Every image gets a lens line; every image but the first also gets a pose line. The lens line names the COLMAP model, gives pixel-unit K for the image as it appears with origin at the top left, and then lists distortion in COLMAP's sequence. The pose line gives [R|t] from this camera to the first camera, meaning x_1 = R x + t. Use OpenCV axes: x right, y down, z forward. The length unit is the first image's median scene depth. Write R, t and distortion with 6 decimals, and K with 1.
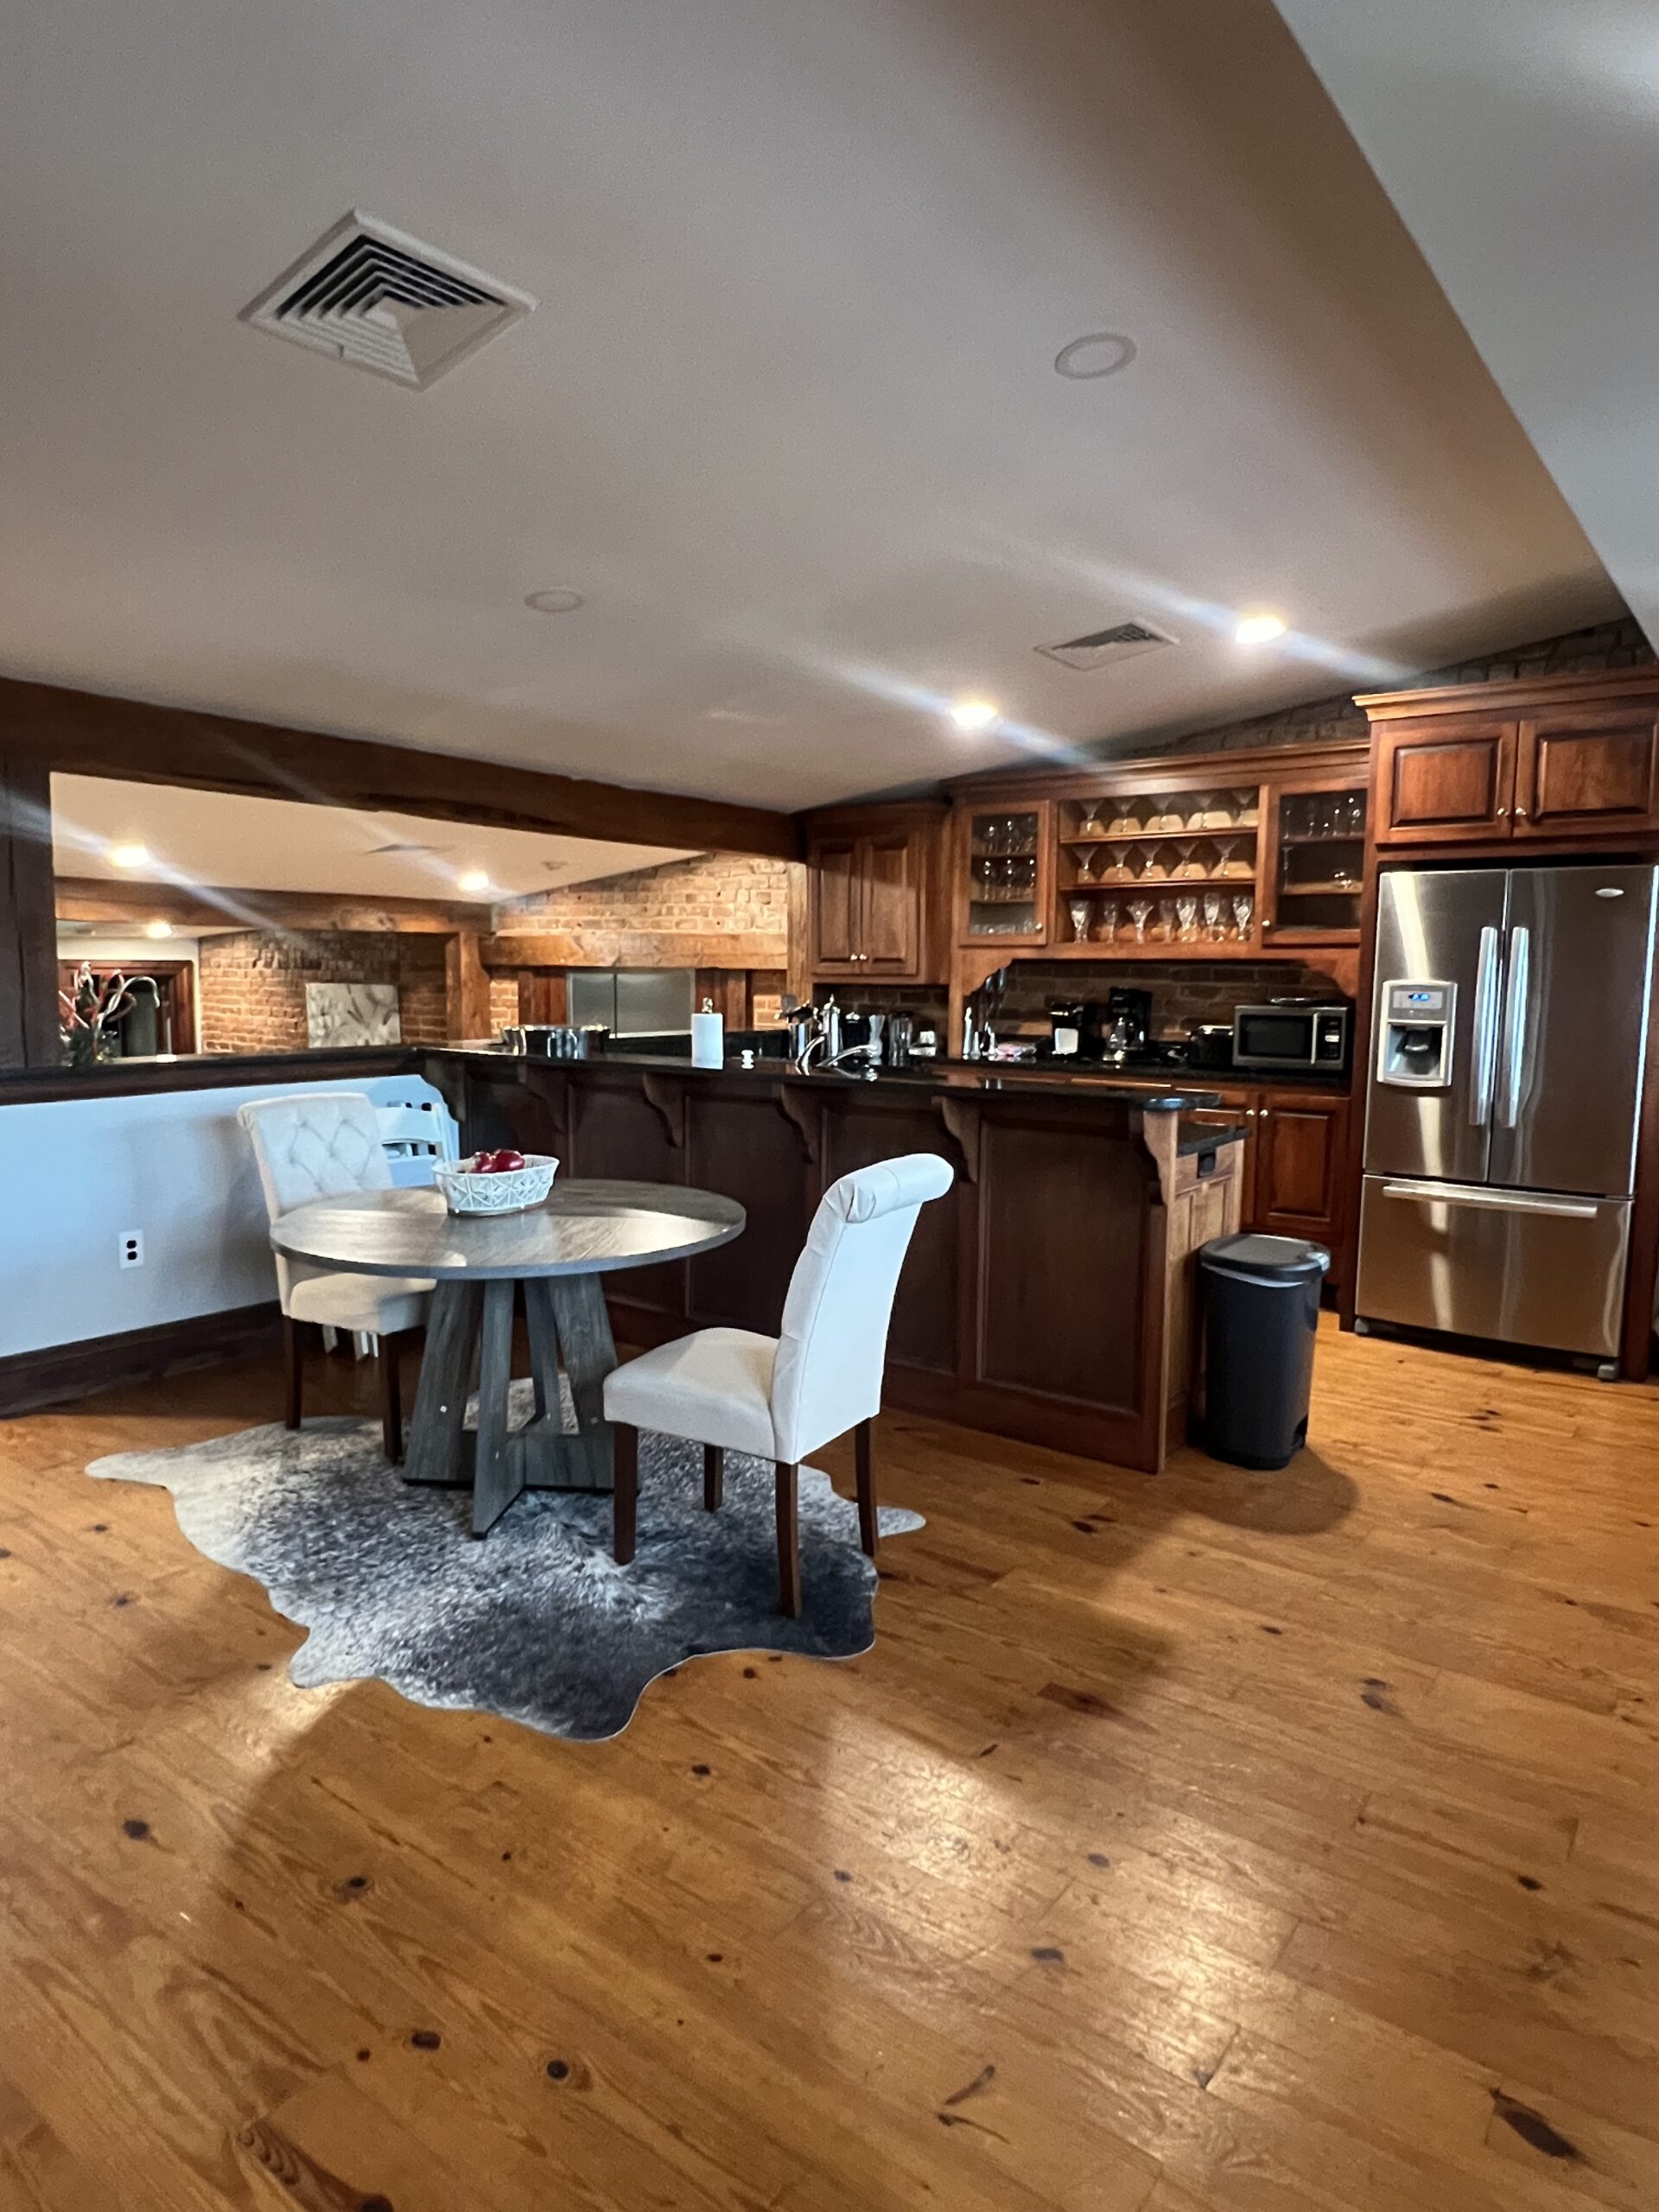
lens RADIAL K [[1345.9, 0, 838.6], [0, 1345.9, 1109.6], [0, 0, 1]] dist [0.003181, -0.000108]
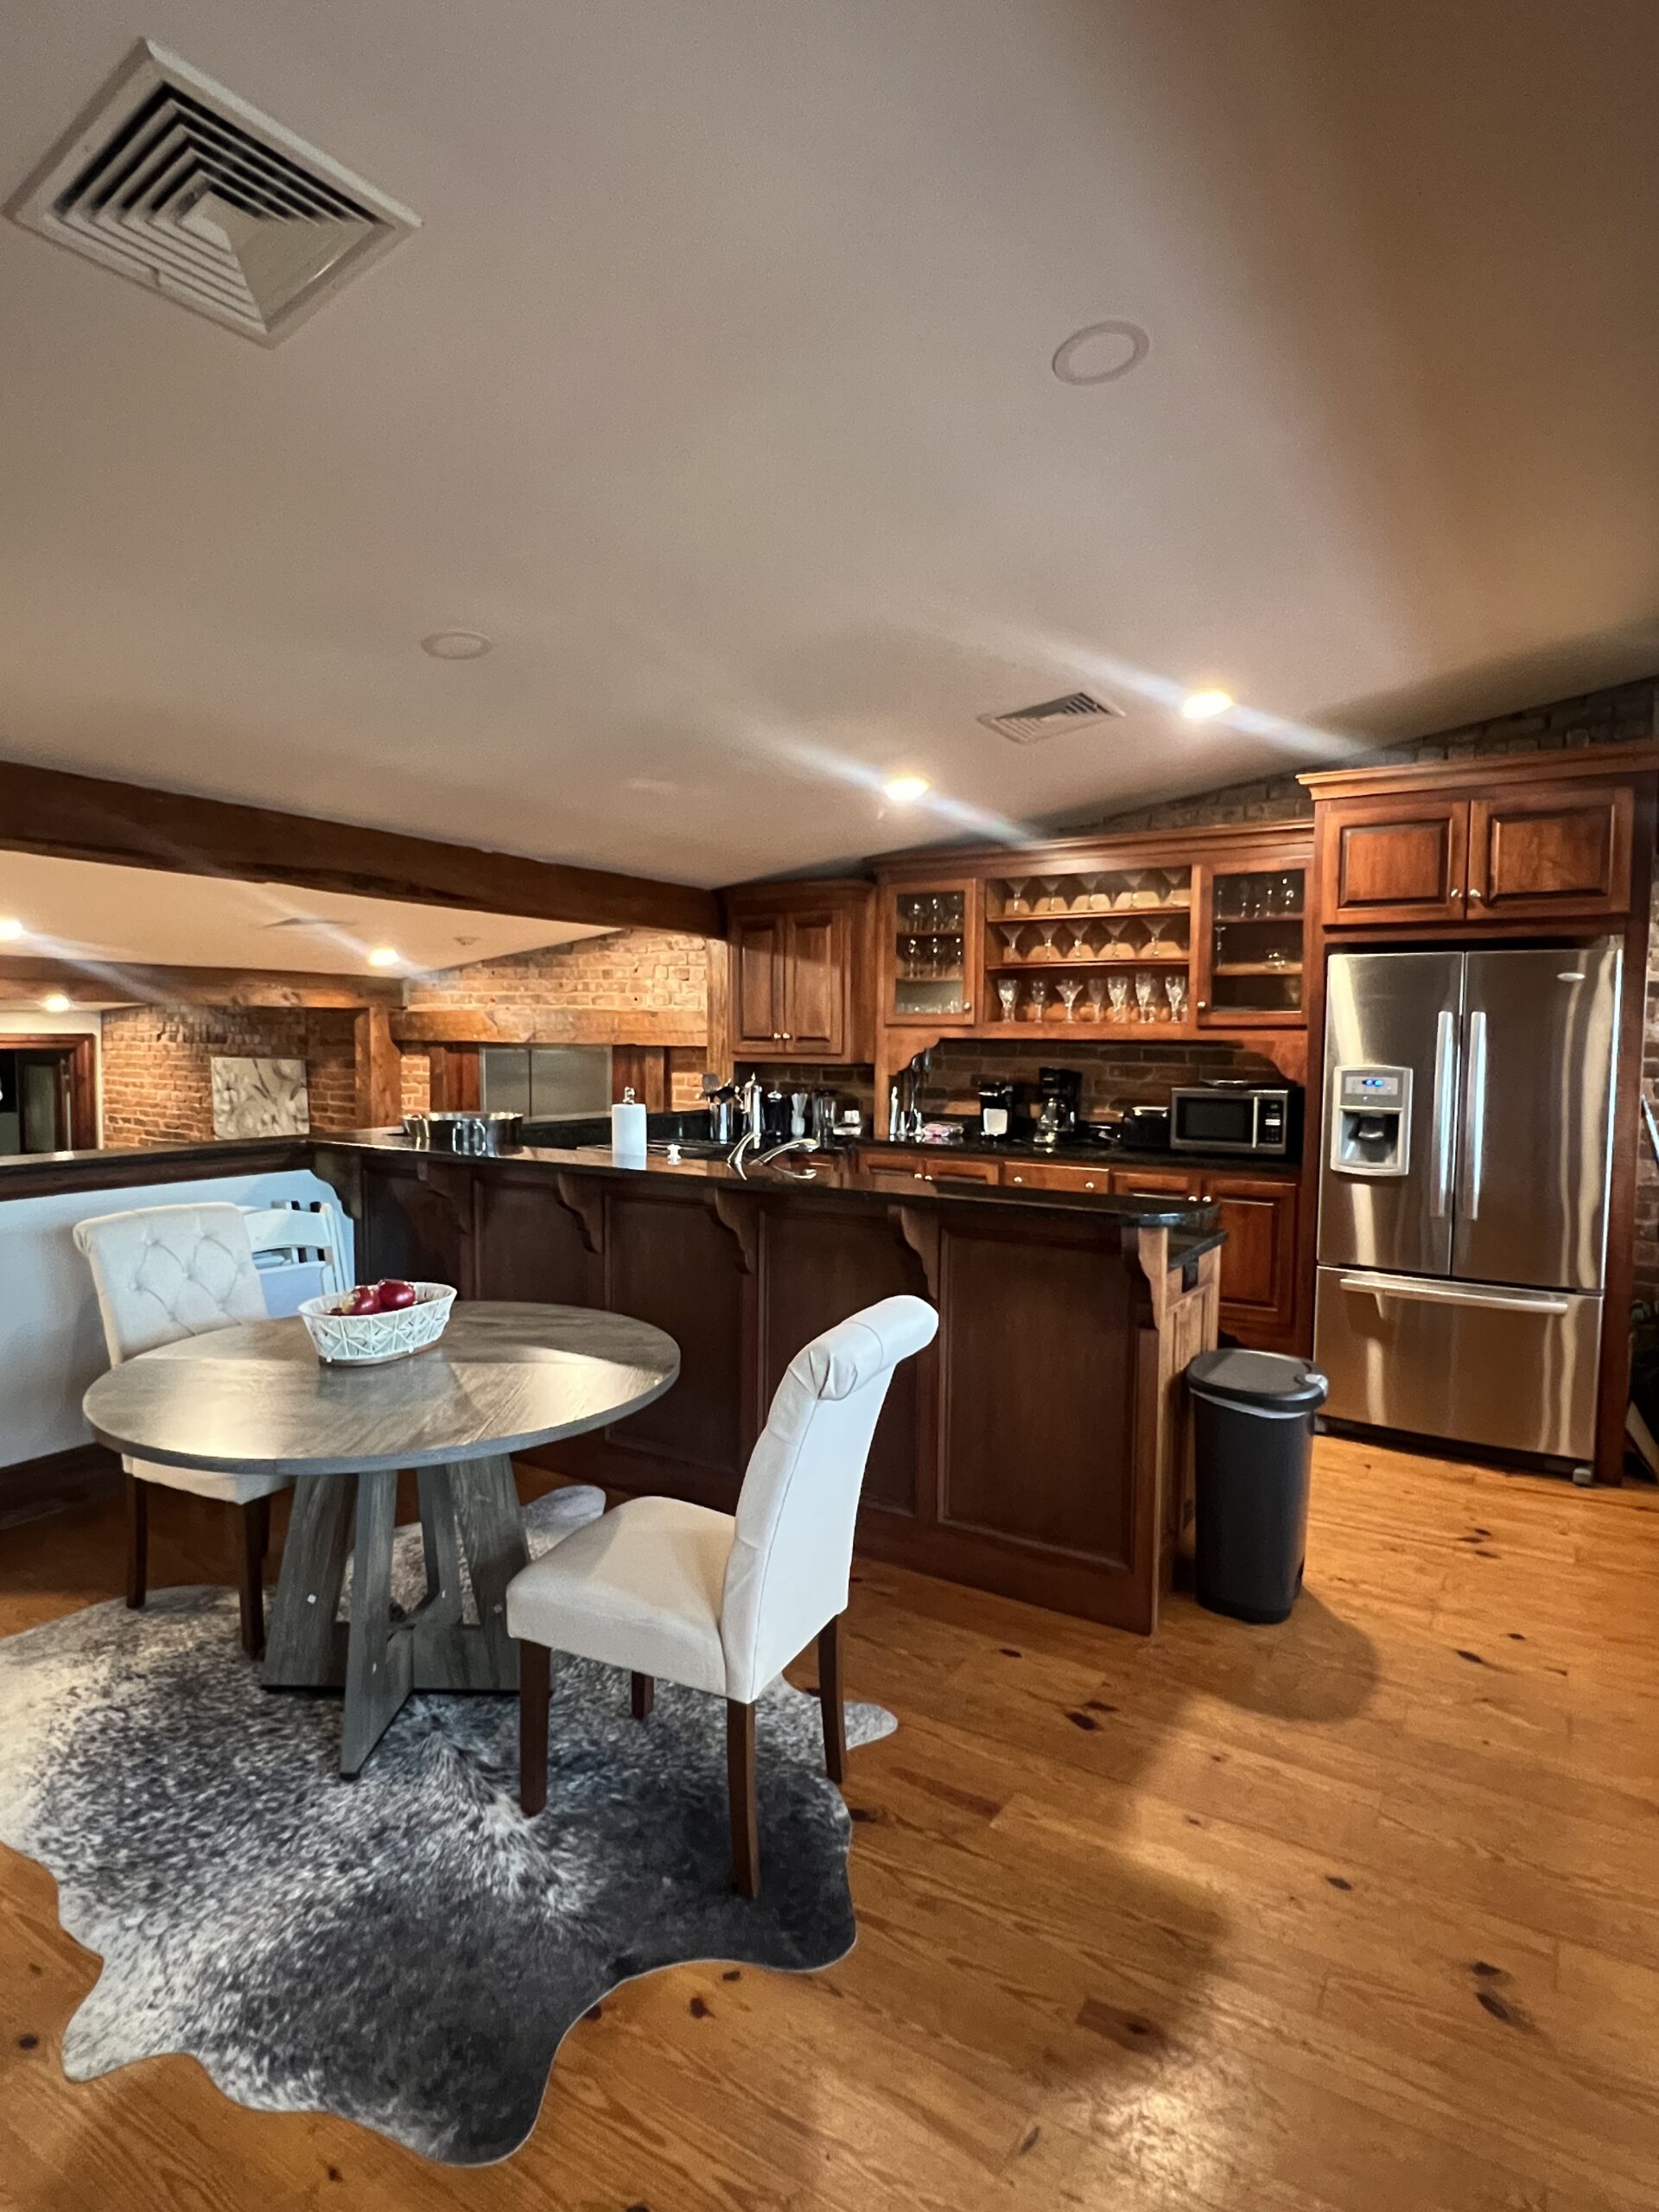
lens RADIAL K [[1227.5, 0, 835.2], [0, 1227.5, 1103.1], [0, 0, 1]] dist [0.001171, 0.000864]
pose [[0.996964, -0.005243, 0.077688, -0.023342], [0.008860, 0.998889, -0.046291, -0.033230], [-0.077359, 0.046839, 0.995902, 0.161661]]
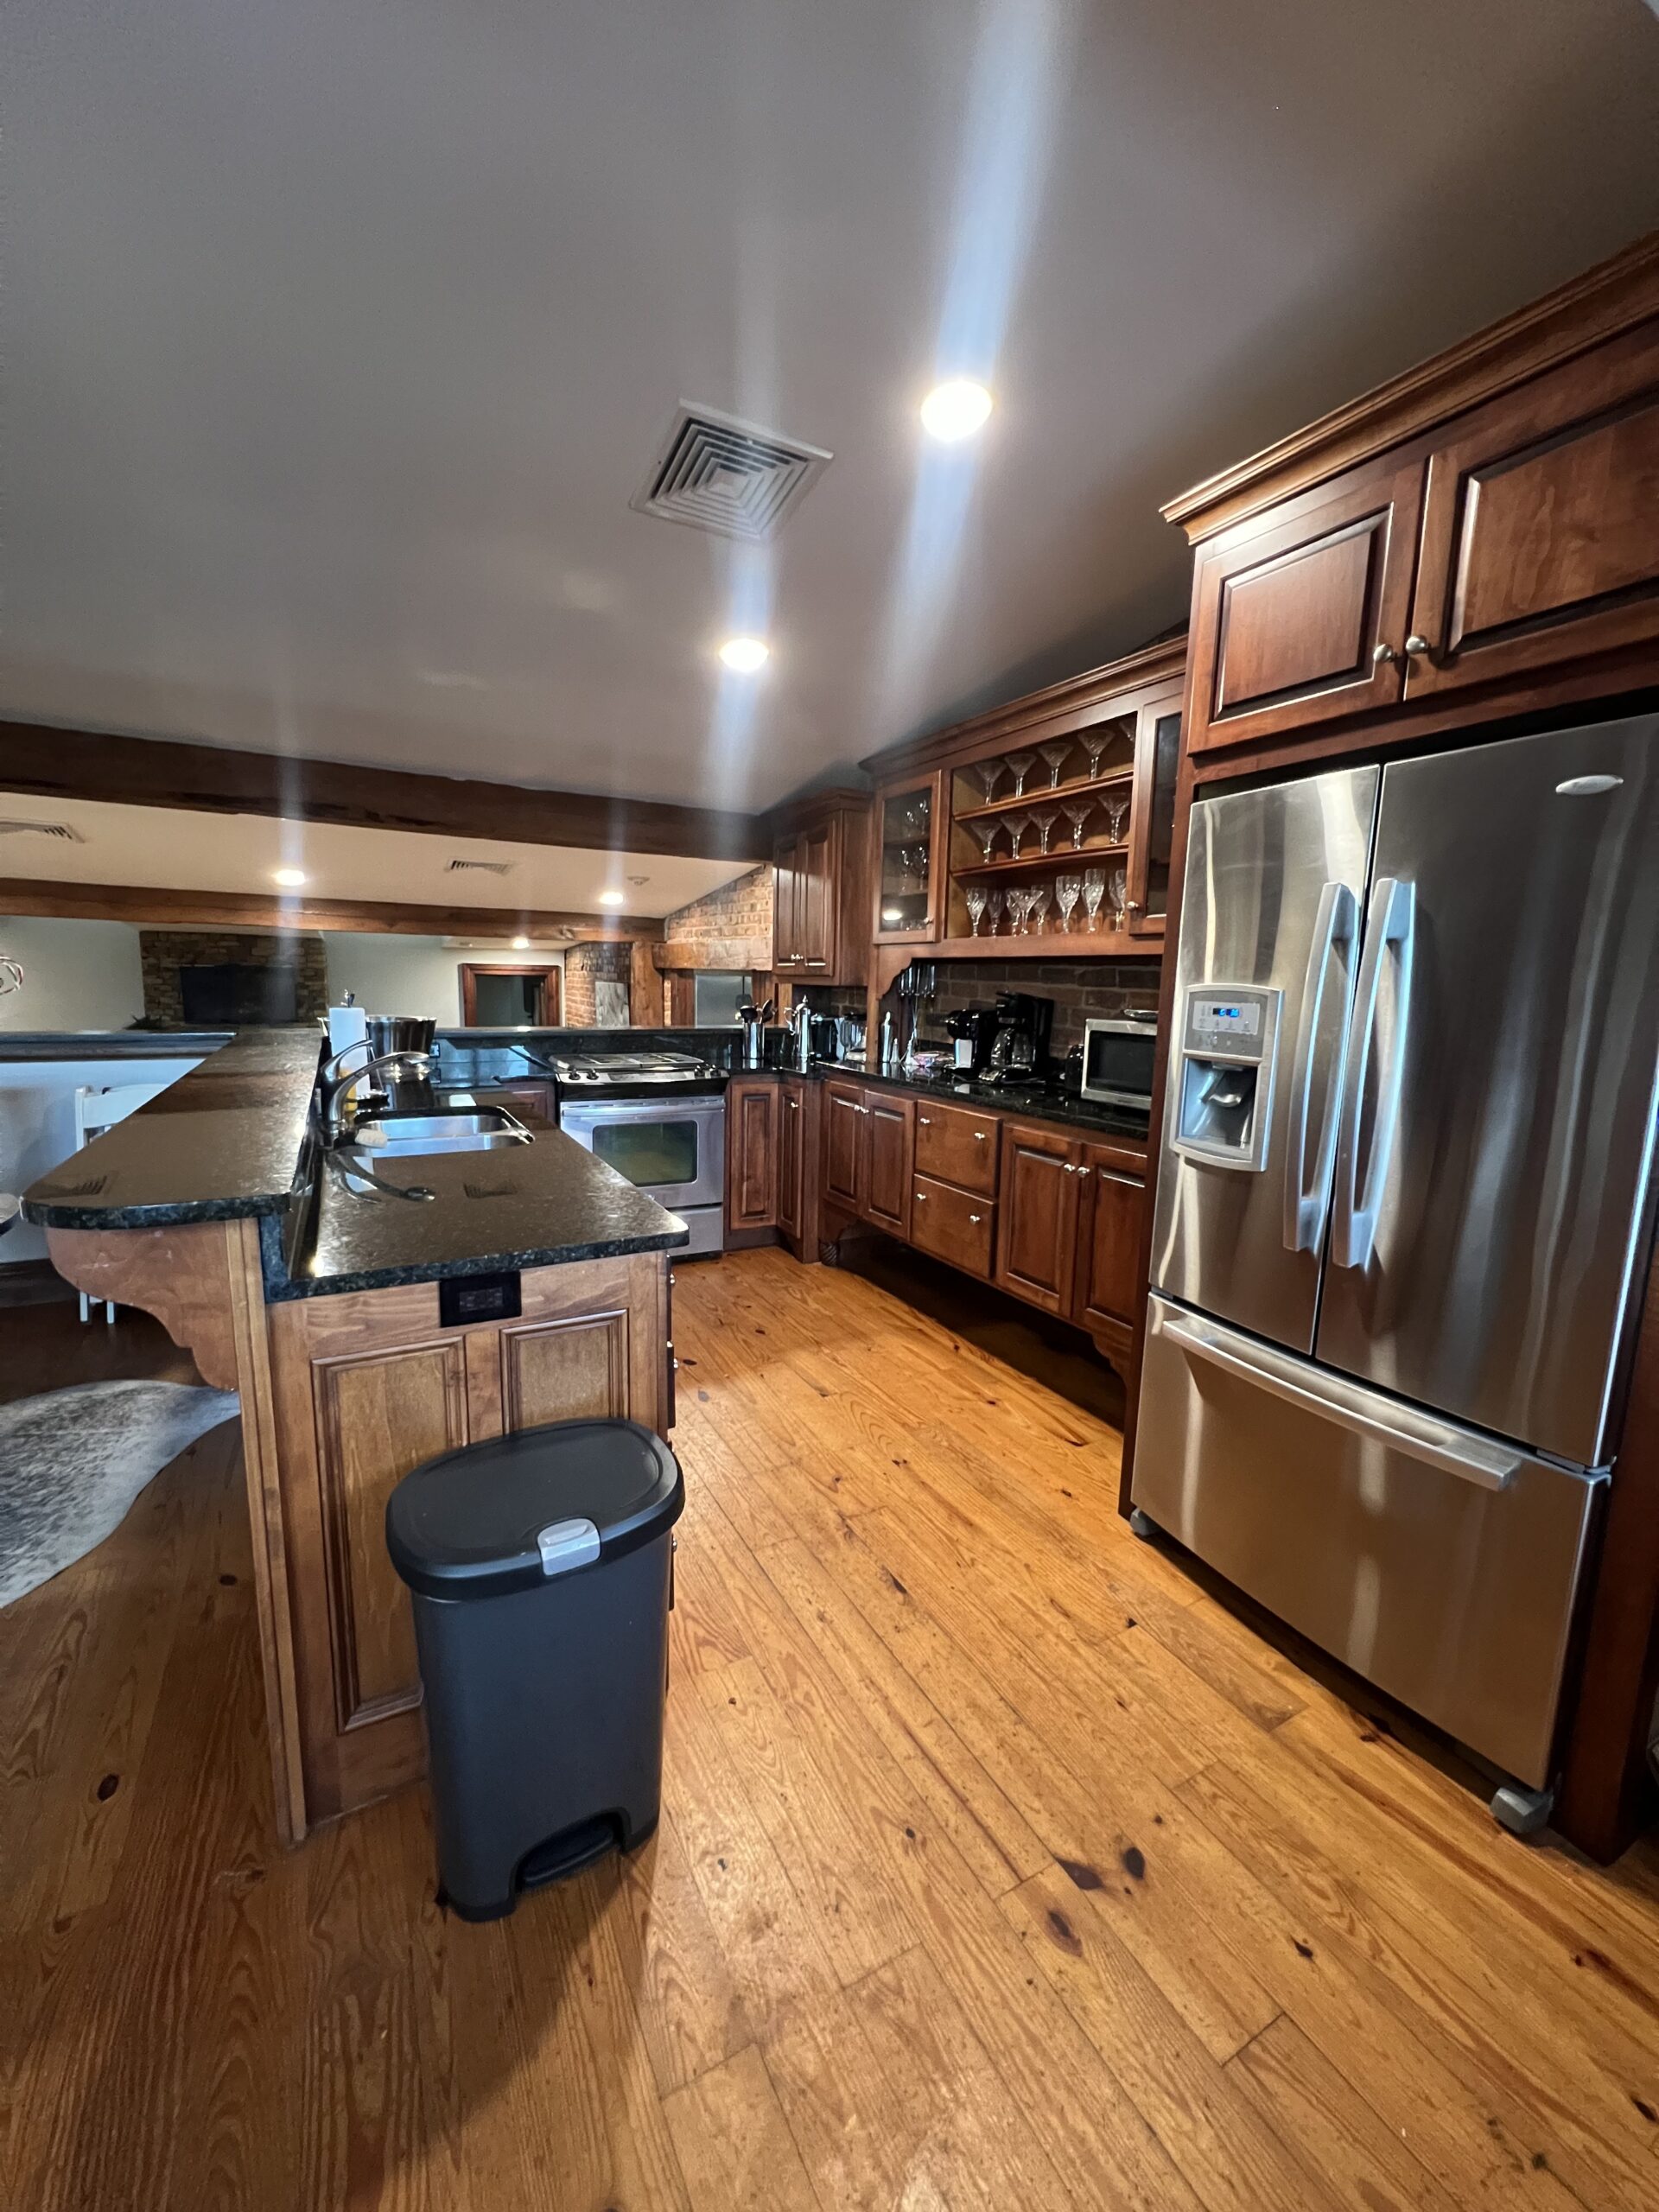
lens RADIAL K [[895.2, 0, 830.0], [0, 895.2, 1103.3], [0, 0, 1]] dist [-0.002094, -0.000201]
pose [[0.907329, 0.070870, -0.414405, 0.461975], [-0.058167, 0.997371, 0.043211, -0.053990], [0.416378, -0.015102, 0.909066, 0.612010]]
